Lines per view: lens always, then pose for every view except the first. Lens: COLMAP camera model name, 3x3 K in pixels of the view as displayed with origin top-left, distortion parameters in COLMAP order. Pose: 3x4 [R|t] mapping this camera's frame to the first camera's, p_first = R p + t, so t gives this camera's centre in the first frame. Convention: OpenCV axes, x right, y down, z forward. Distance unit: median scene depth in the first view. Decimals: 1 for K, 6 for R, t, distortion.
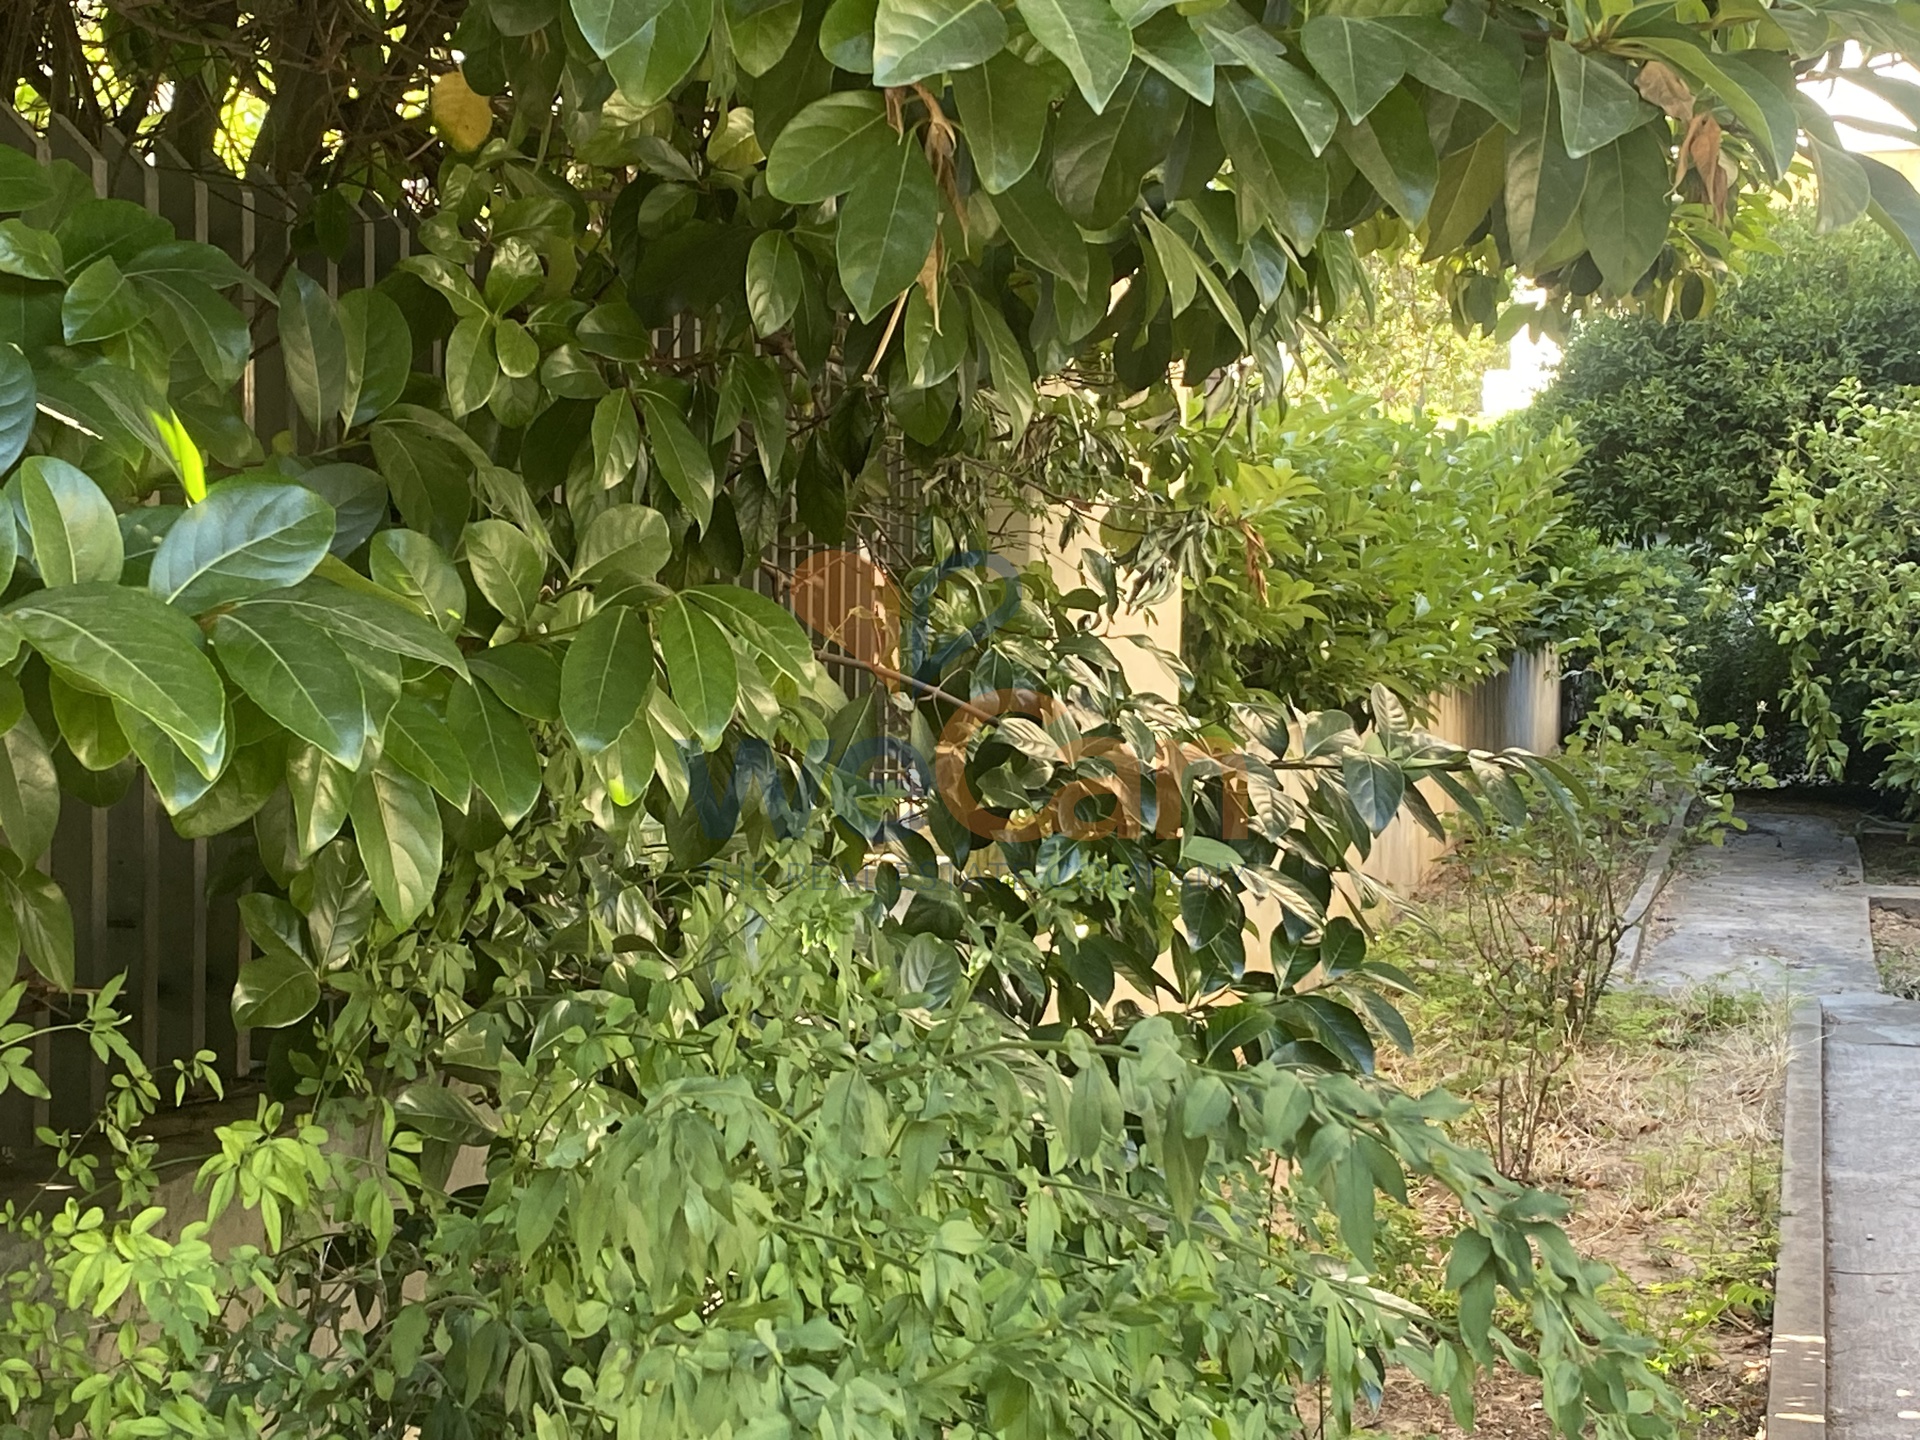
lens RADIAL K [[3472.9, 0, 960.0], [0, 3472.9, 720.0], [0, 0, 1]] dist [0.223746, -0.910109]
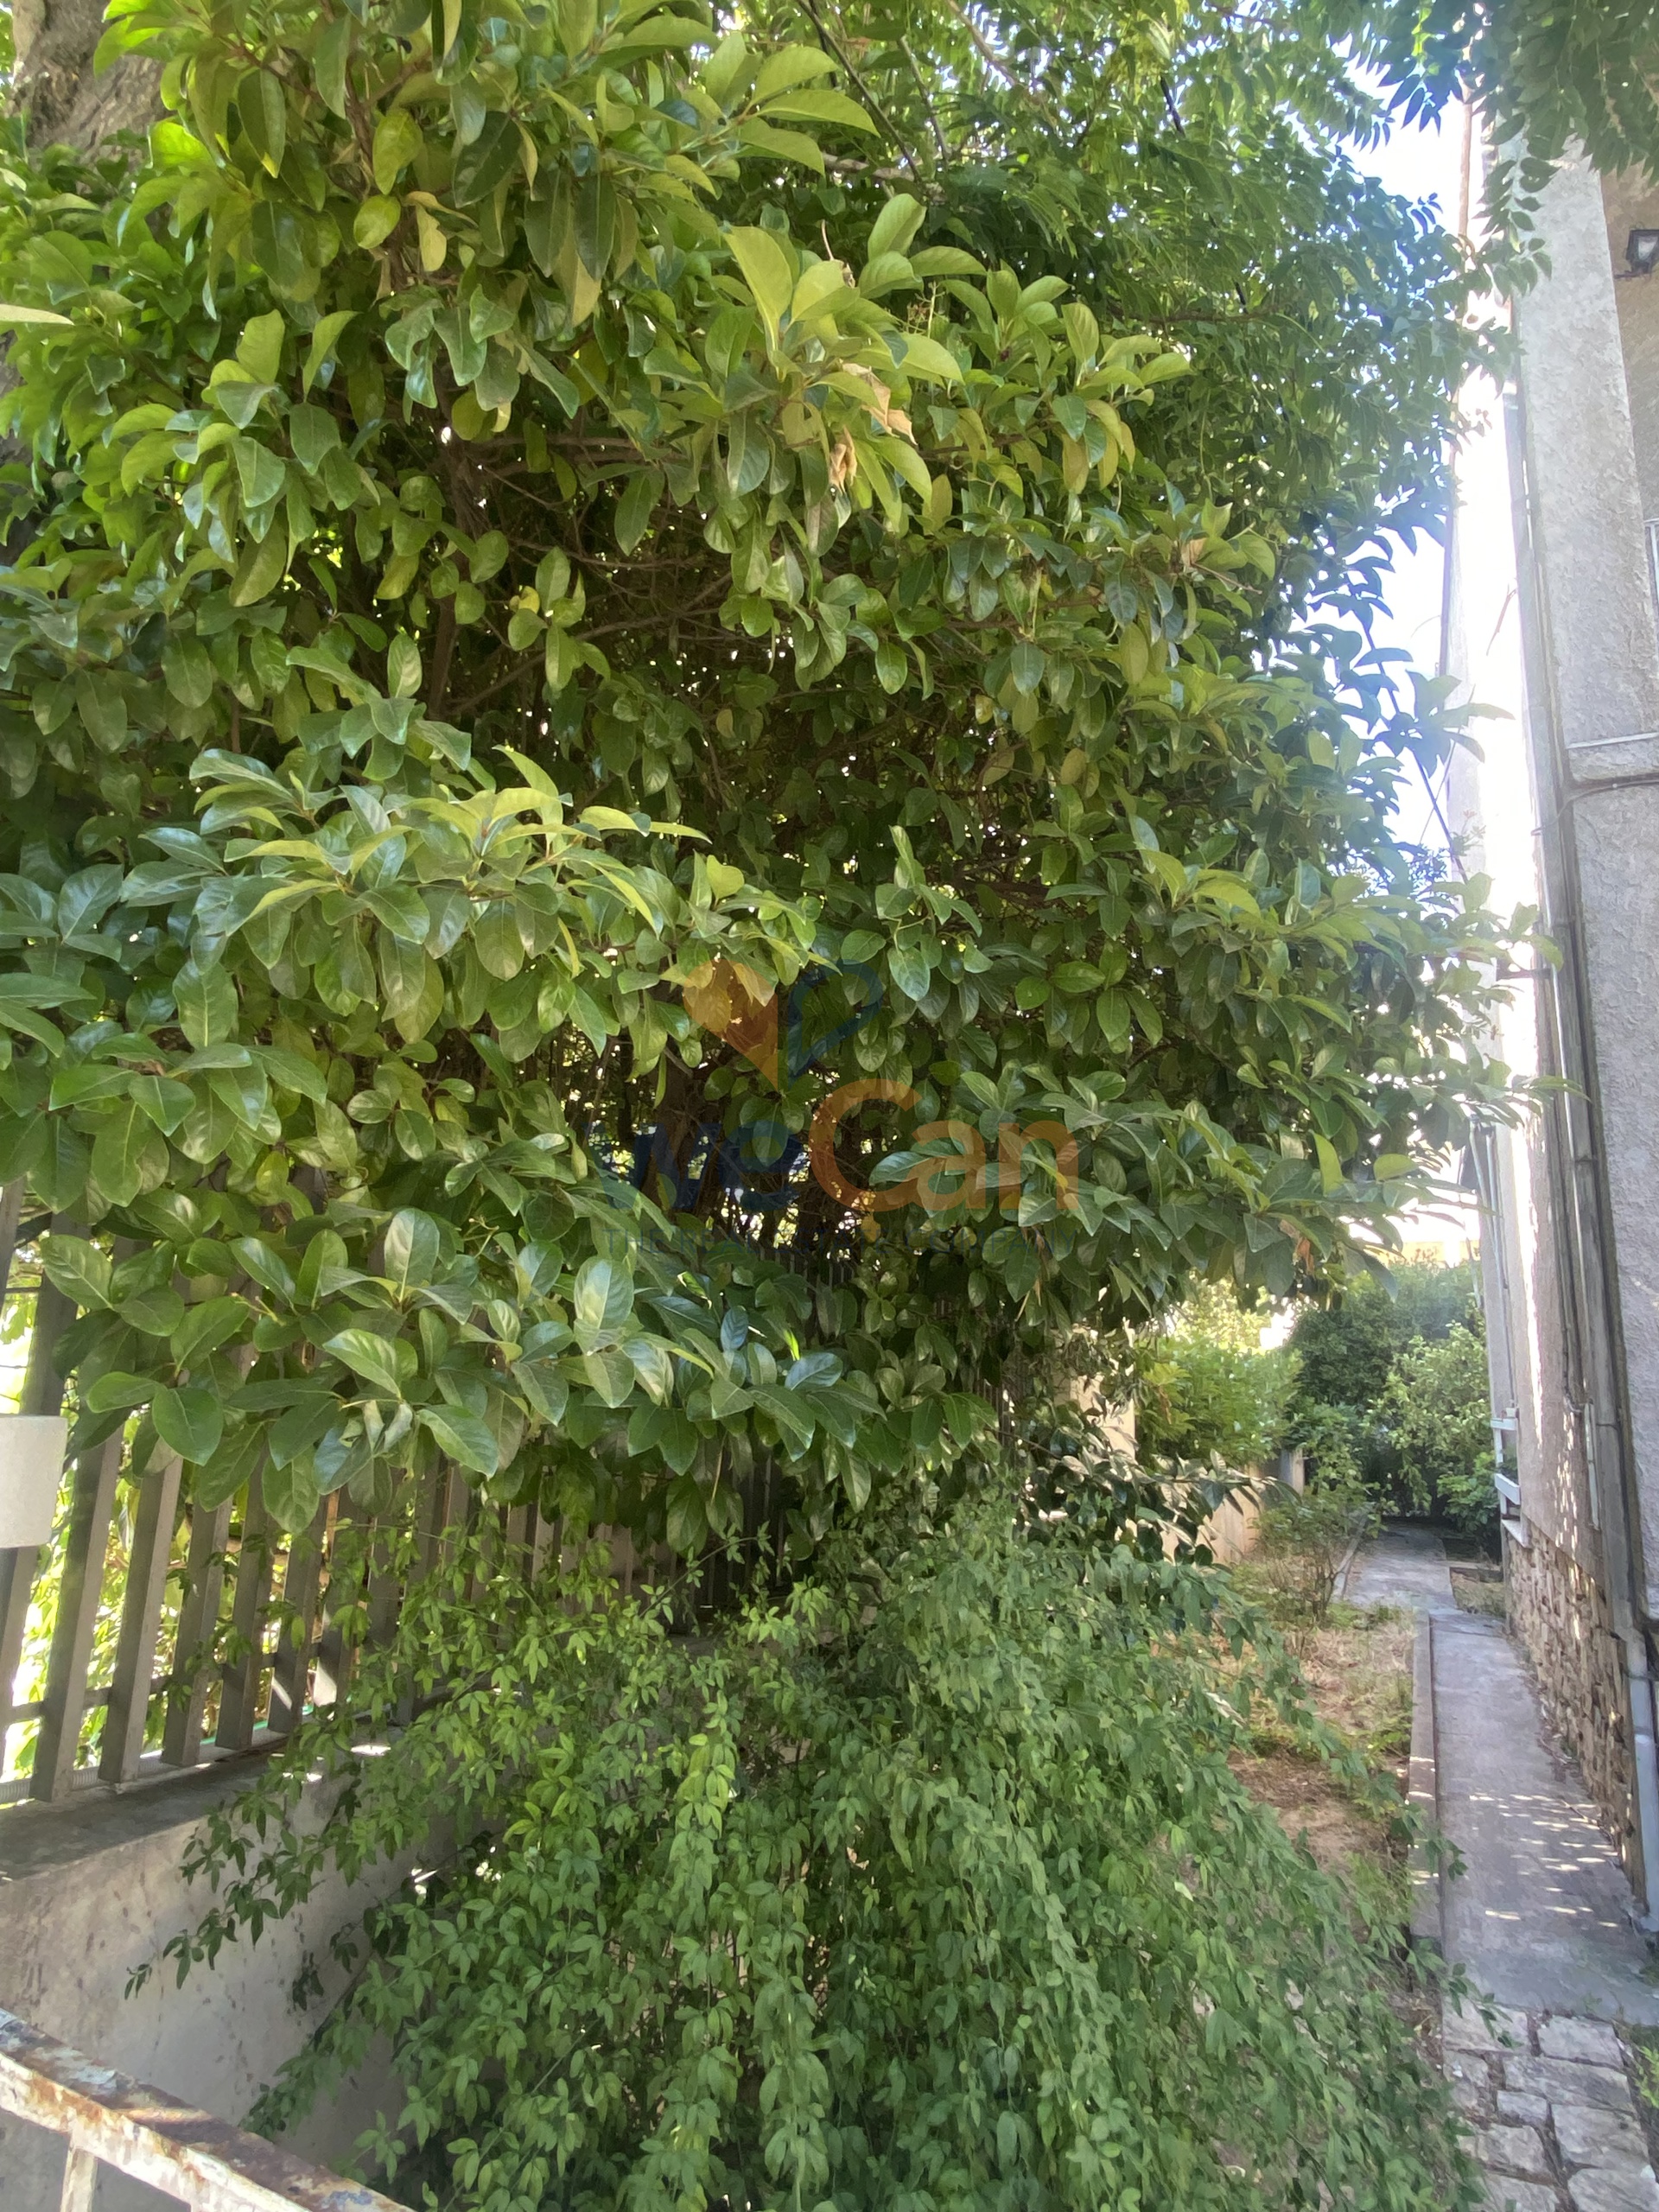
lens RADIAL K [[1381.2, 0, 792.0], [0, 1381.2, 1041.3], [0, 0, 1]] dist [0.072760, -0.116544]
pose [[0.985159, -0.019083, -0.170580, -0.003175], [-0.032162, 0.955677, -0.292656, 0.009967], [0.168604, 0.293798, 0.940880, -0.082268]]
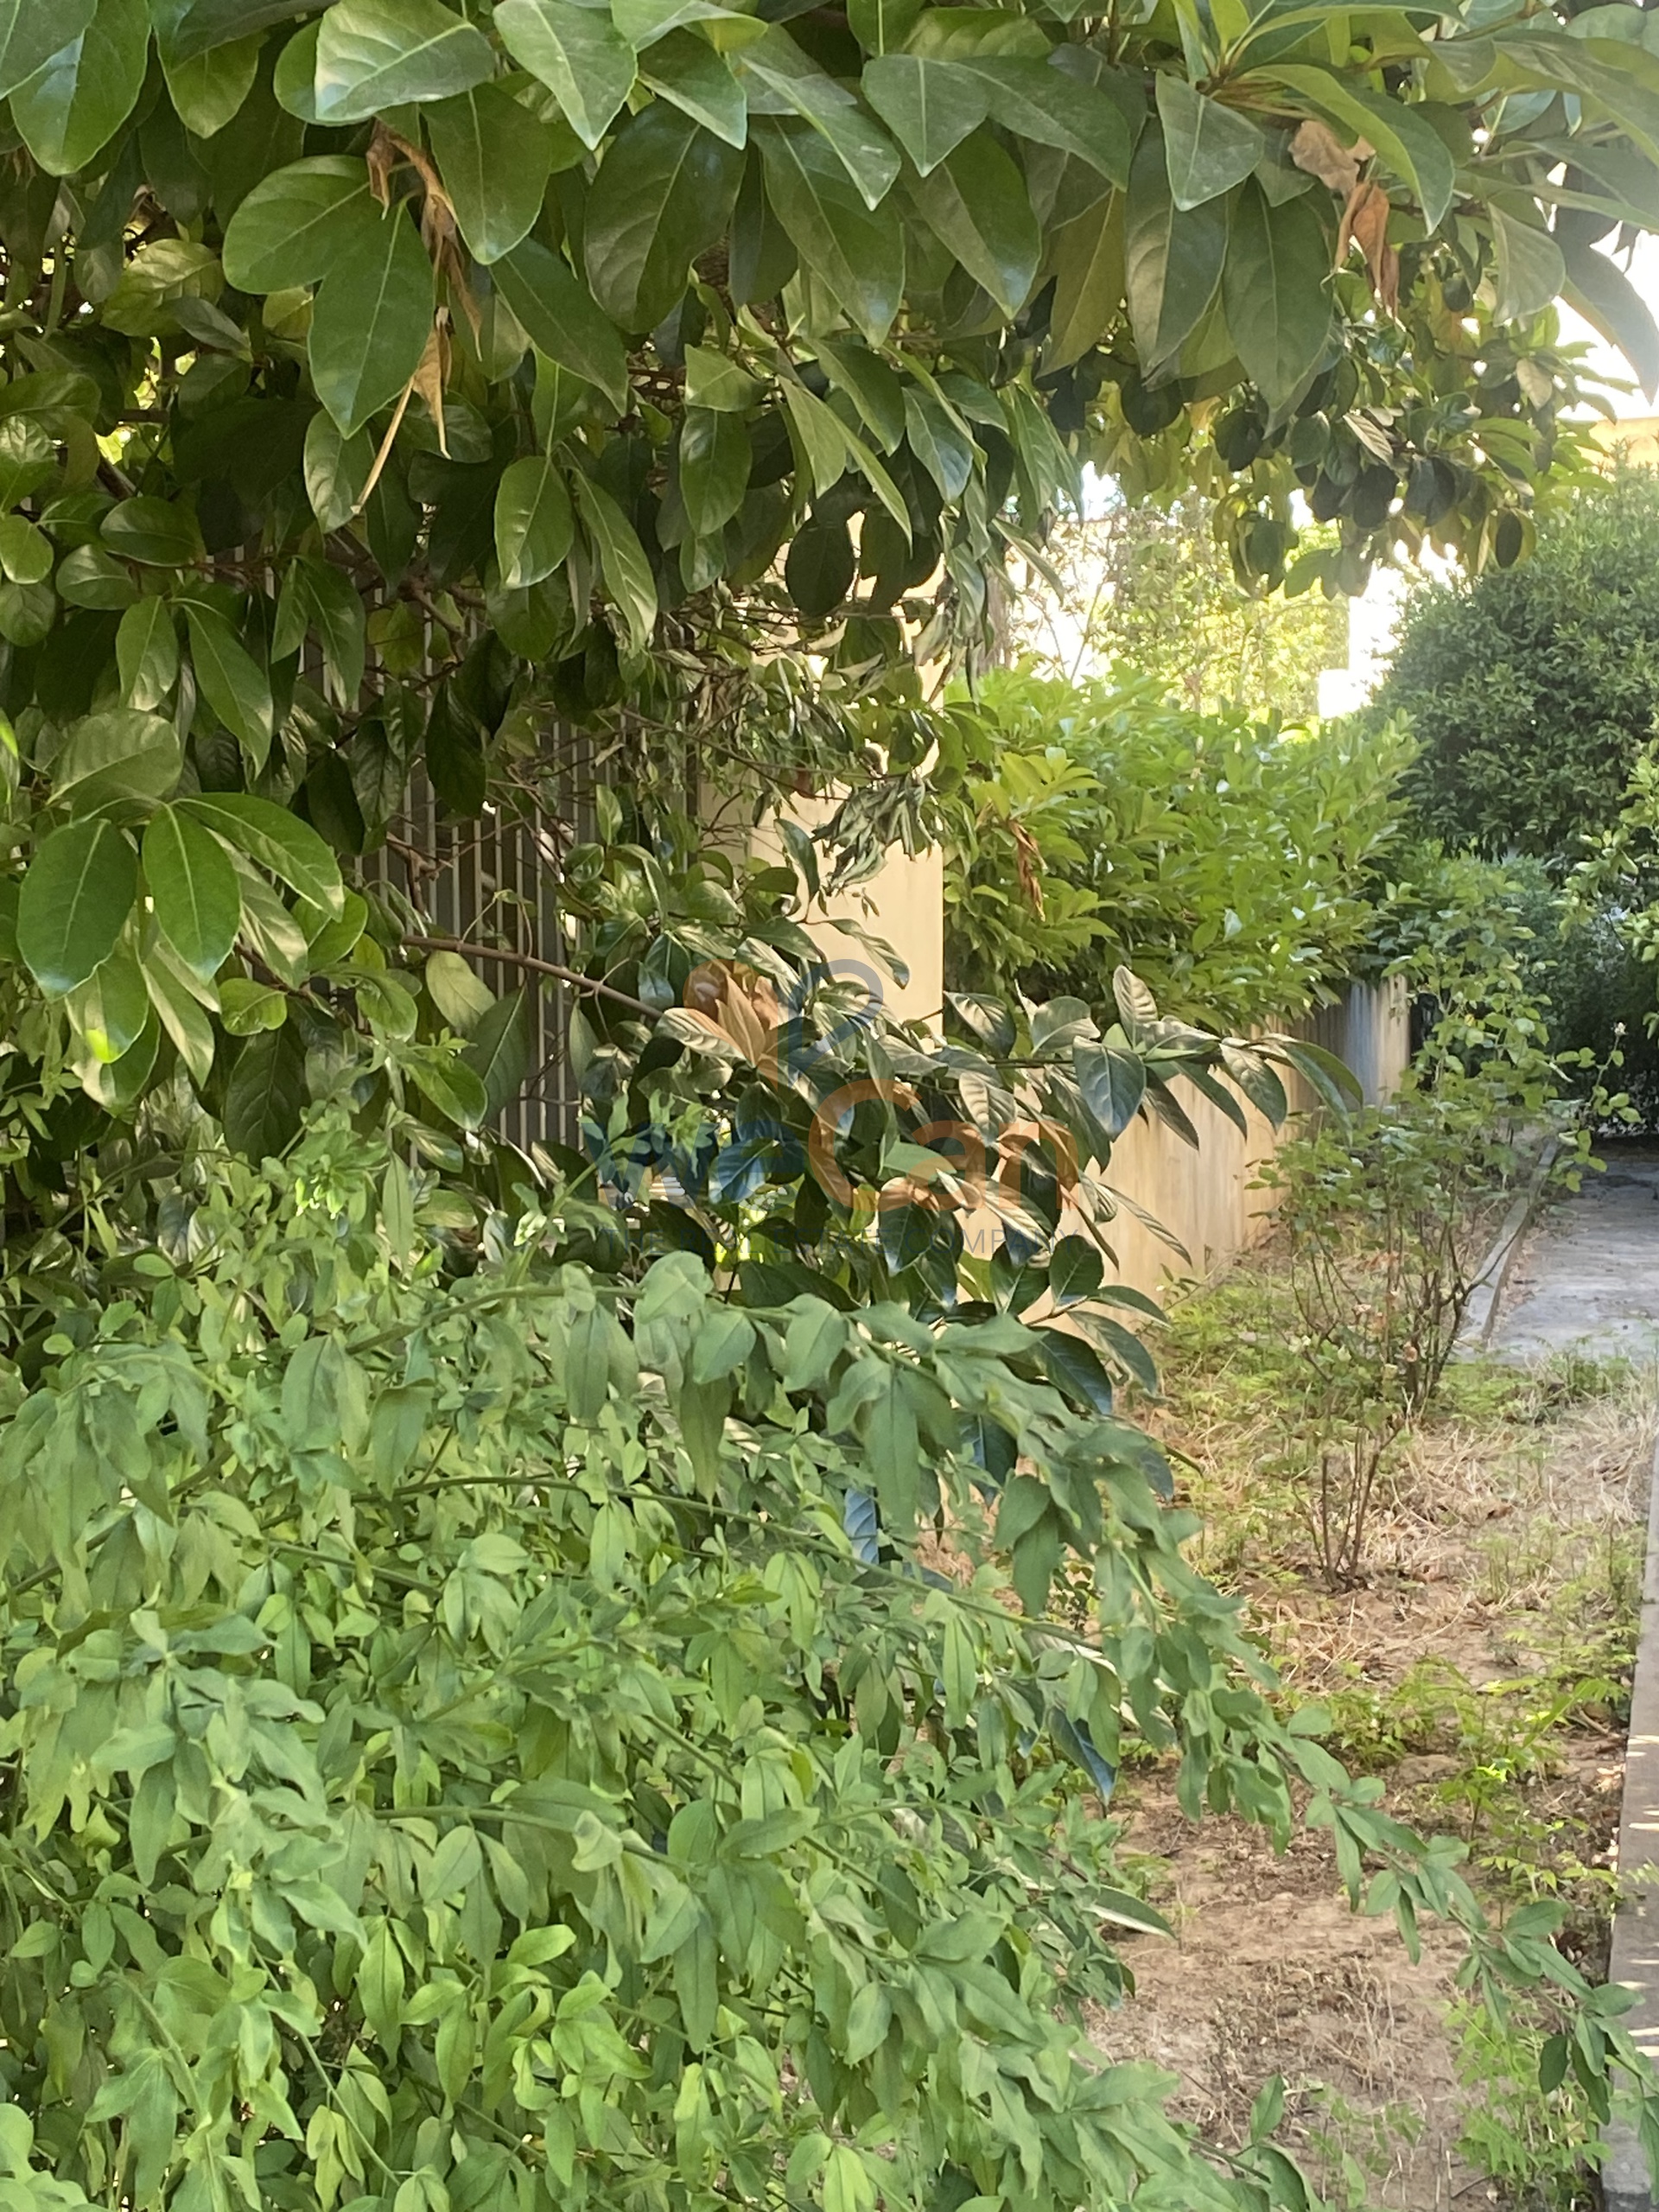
lens RADIAL K [[4001.1, 0, 921.3], [0, 4001.1, 1102.3], [0, 0, 1]] dist [0.223746, -0.910109]
pose [[0.998682, -0.024760, 0.044953, 0.020945], [0.024639, 0.999691, 0.003259, 0.014417], [-0.045019, -0.002147, 0.998984, 0.017165]]
